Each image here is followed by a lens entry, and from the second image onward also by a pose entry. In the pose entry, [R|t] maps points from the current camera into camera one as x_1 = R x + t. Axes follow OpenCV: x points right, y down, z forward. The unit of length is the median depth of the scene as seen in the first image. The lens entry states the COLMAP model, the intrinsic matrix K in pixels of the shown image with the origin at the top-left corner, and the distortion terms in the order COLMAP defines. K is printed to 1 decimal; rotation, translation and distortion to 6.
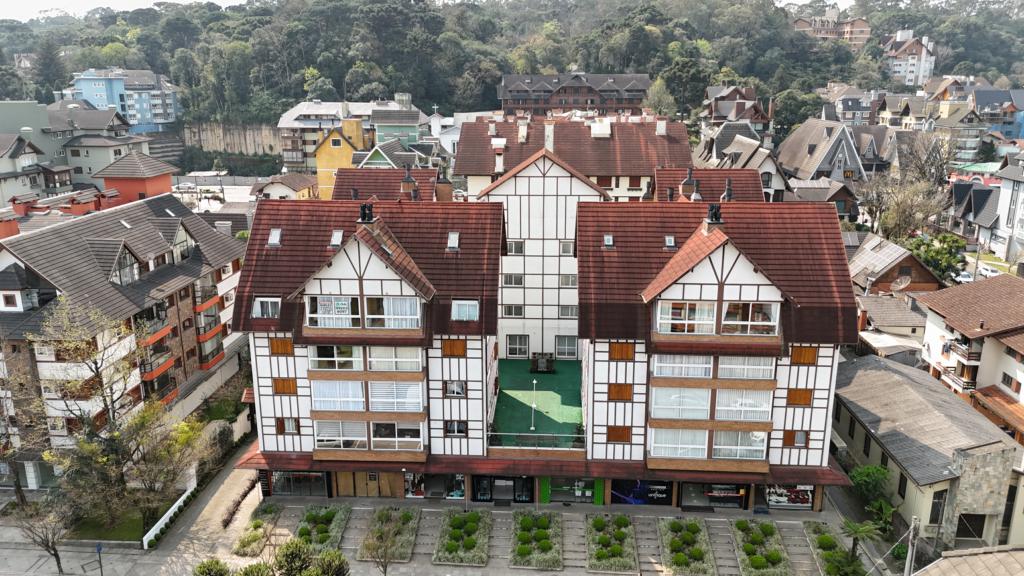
lens RADIAL K [[755.9, 0, 519.6], [0, 755.9, 287.7], [0, 0, 1]] dist [0.042950, -0.031318]
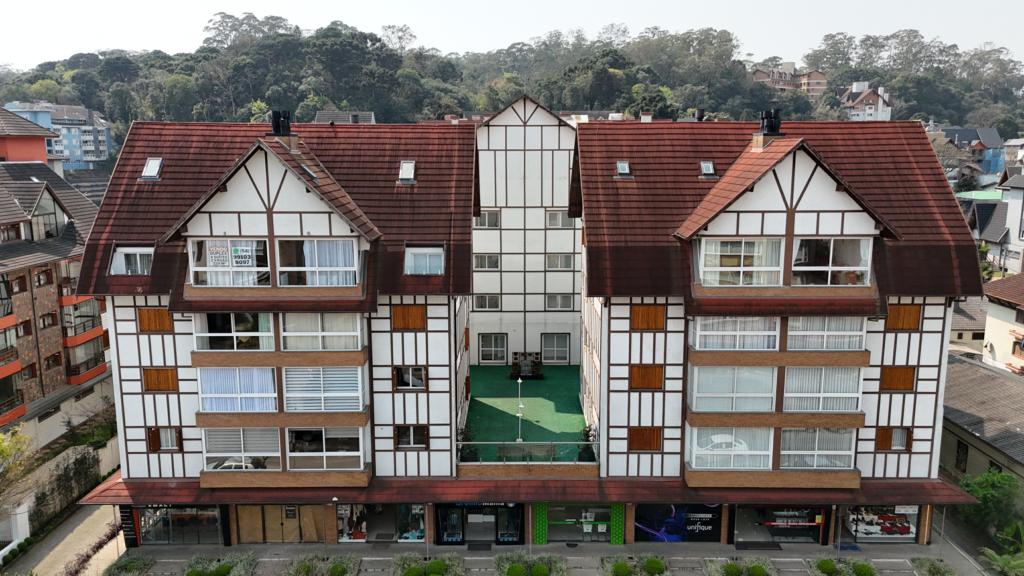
lens RADIAL K [[755.9, 0, 519.6], [0, 755.9, 287.7], [0, 0, 1]] dist [0.042950, -0.031318]
pose [[0.998535, -0.011161, 0.052943, -0.020637], [0.015817, 0.995963, -0.088357, 0.112890], [-0.051743, 0.089065, 0.994681, 0.291325]]
